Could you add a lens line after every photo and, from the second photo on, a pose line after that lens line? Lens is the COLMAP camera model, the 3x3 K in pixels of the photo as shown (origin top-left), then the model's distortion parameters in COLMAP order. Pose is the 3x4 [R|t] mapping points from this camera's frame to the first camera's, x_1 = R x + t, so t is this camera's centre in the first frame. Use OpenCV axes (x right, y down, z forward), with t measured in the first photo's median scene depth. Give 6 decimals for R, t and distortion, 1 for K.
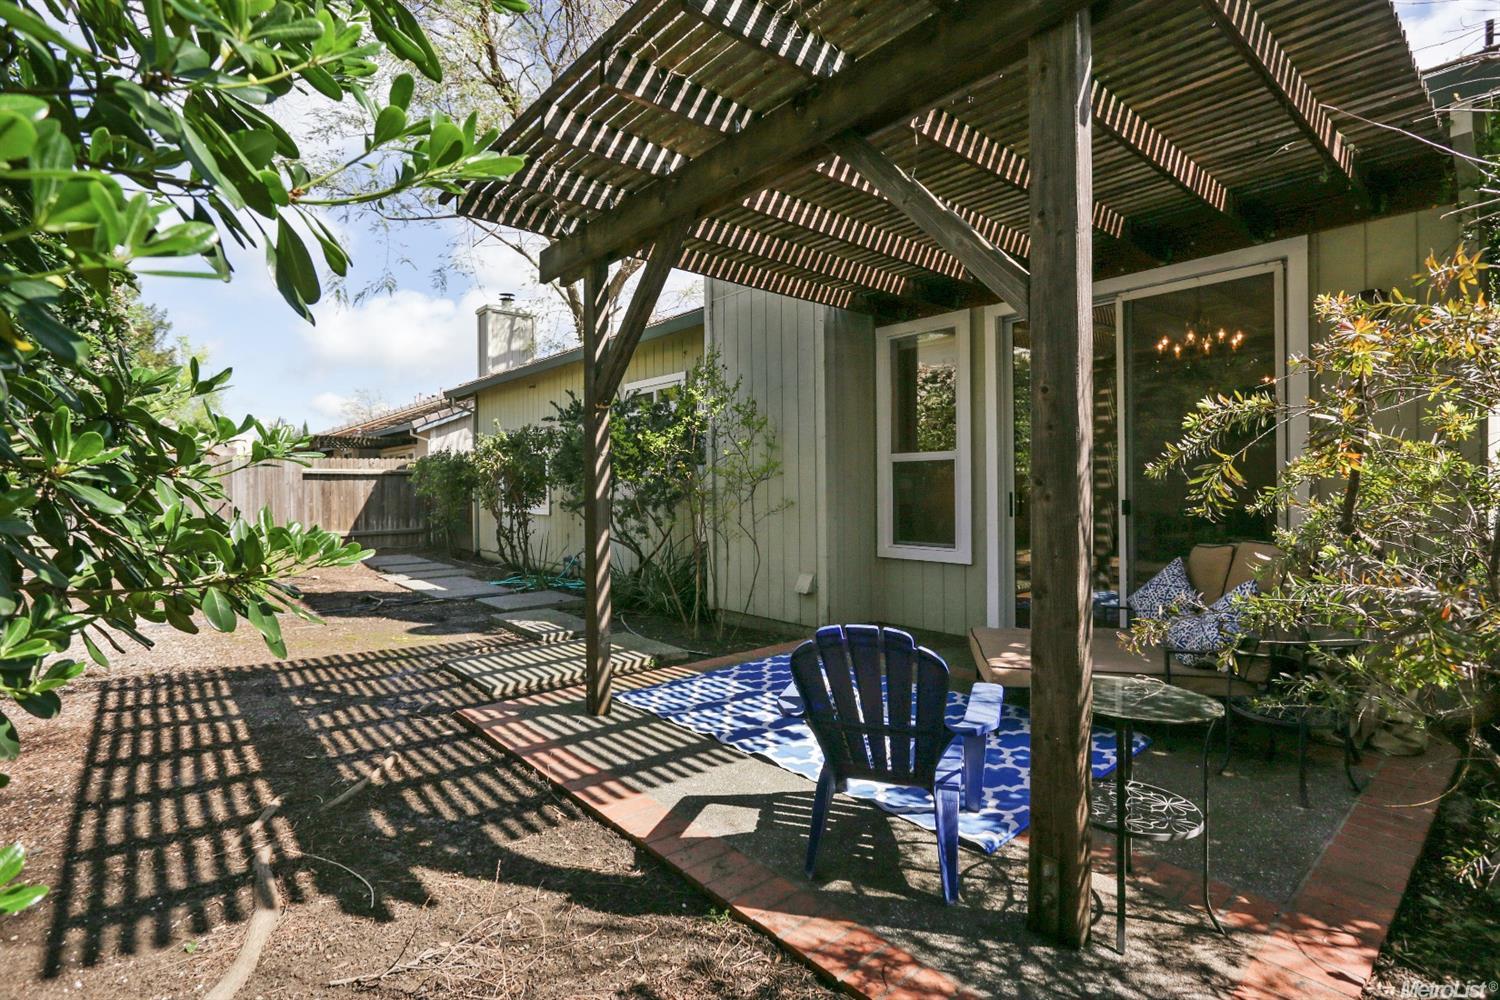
lens RADIAL K [[716.4, 0, 746.9], [0, 716.4, 493.4], [0, 0, 1]] dist [-0.007940, 0.002154]
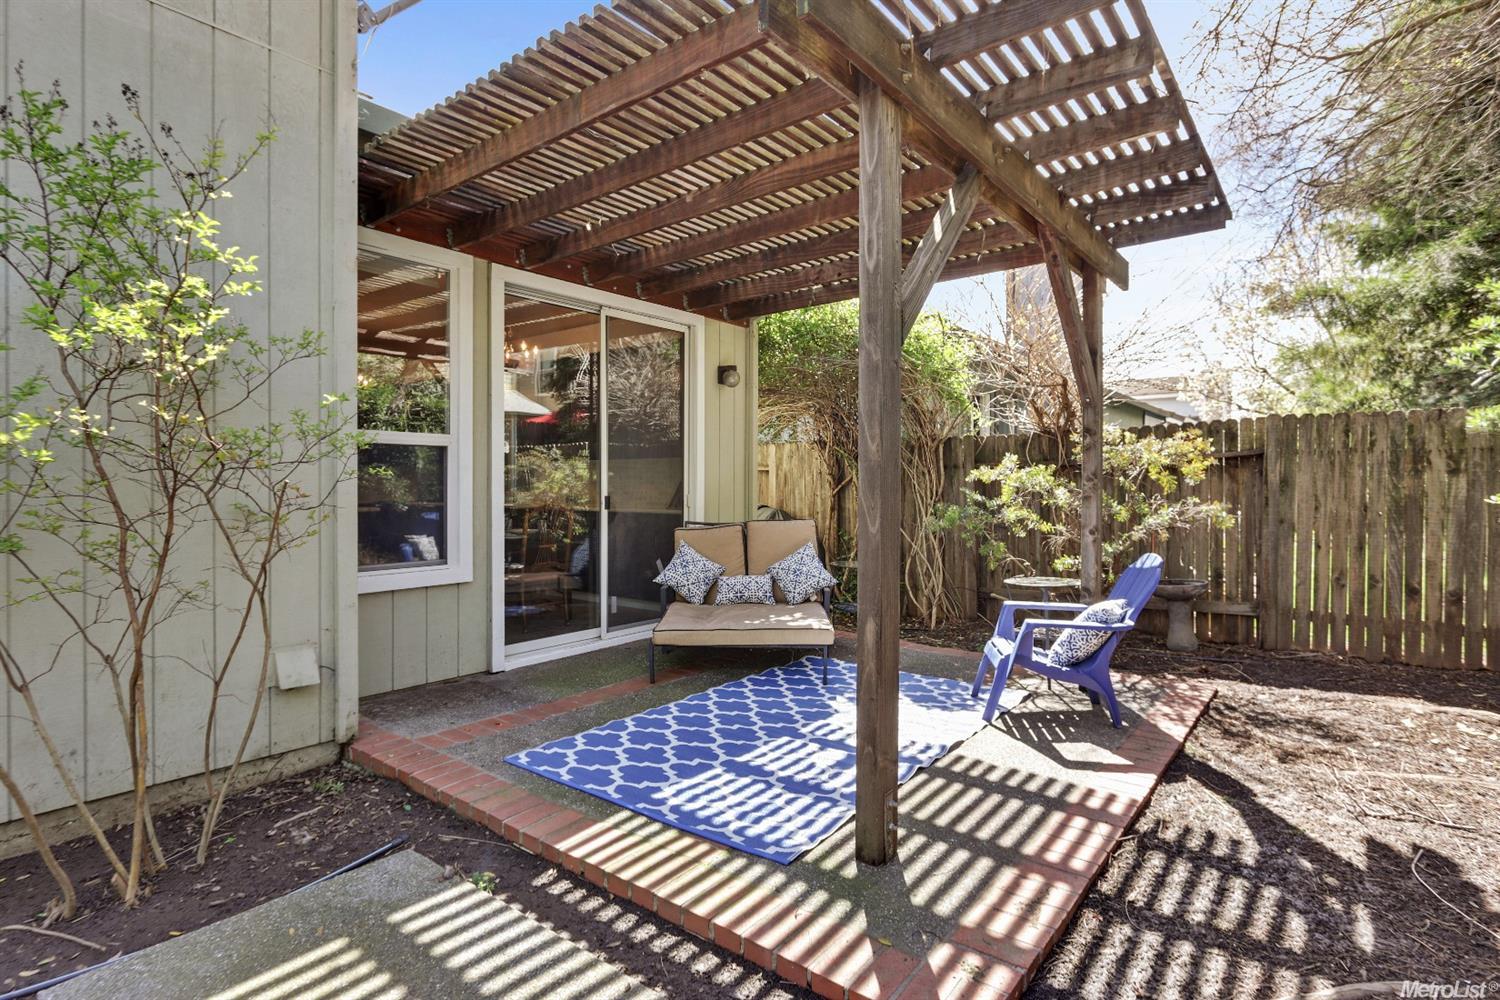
lens RADIAL K [[764.5, 0, 744.3], [0, 764.5, 496.1], [0, 0, 1]] dist [-0.001998, 0.000847]
pose [[-0.203164, -0.005661, 0.979128, -0.959719], [0.004118, 0.999970, 0.006636, 0.003140], [-0.979136, 0.005380, -0.203135, 1.487020]]
